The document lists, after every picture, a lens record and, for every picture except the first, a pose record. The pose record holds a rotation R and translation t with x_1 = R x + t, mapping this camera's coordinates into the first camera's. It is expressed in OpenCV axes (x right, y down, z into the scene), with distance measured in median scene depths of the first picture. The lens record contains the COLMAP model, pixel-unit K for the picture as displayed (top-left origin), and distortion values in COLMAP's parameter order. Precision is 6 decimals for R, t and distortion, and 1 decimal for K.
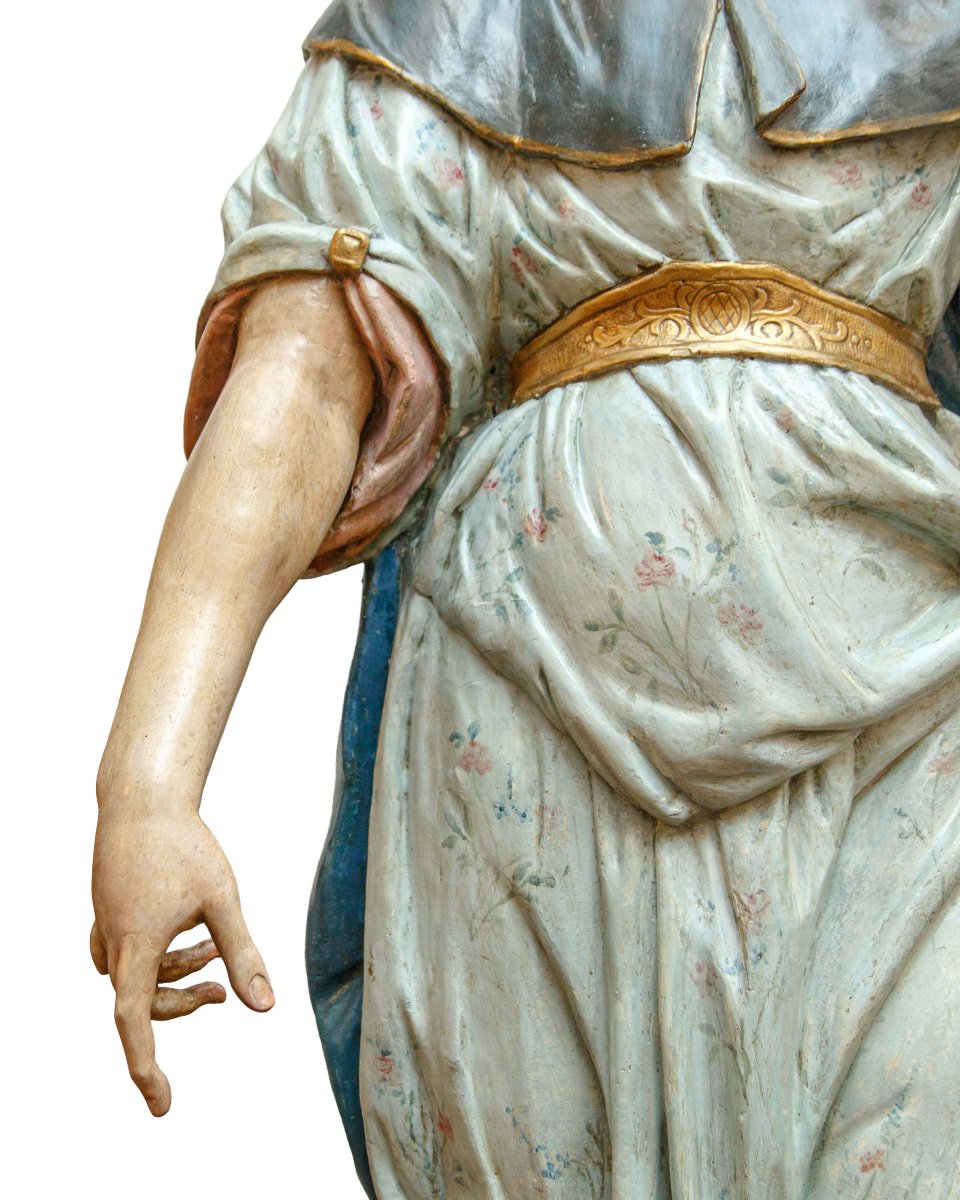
lens RADIAL K [[2061.5, 0, 360.5], [0, 2061.5, 624.2], [0, 0, 1]] dist [-0.034641, 0.198972]
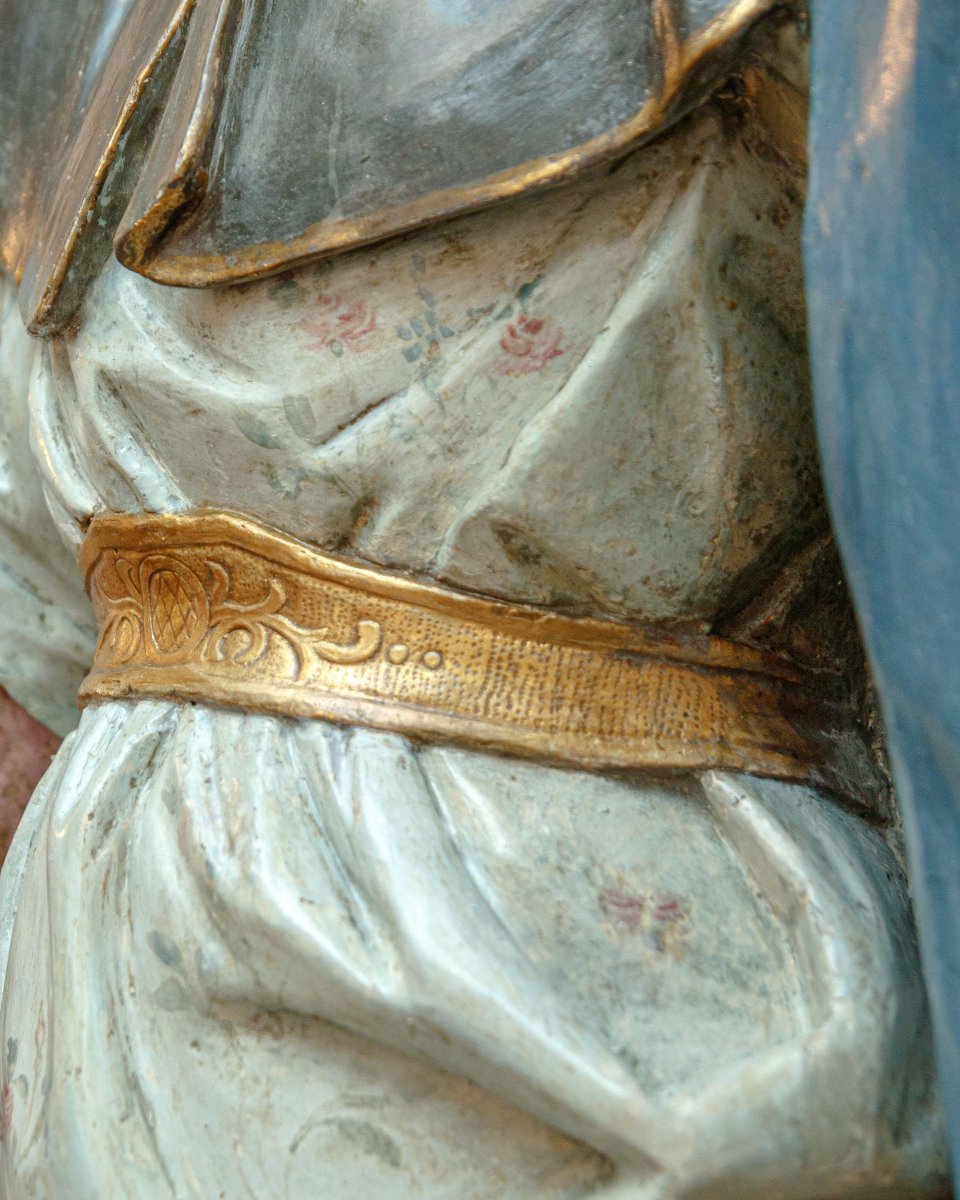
lens RADIAL K [[3383.0, 0, 383.6], [0, 3383.0, 603.1], [0, 0, 1]] dist [0.083791, 0.407394]
pose [[0.726582, -0.010530, -0.686999, 0.790430], [0.016976, 0.999852, 0.002629, -0.153363], [0.686870, -0.013572, 0.726654, 0.420449]]
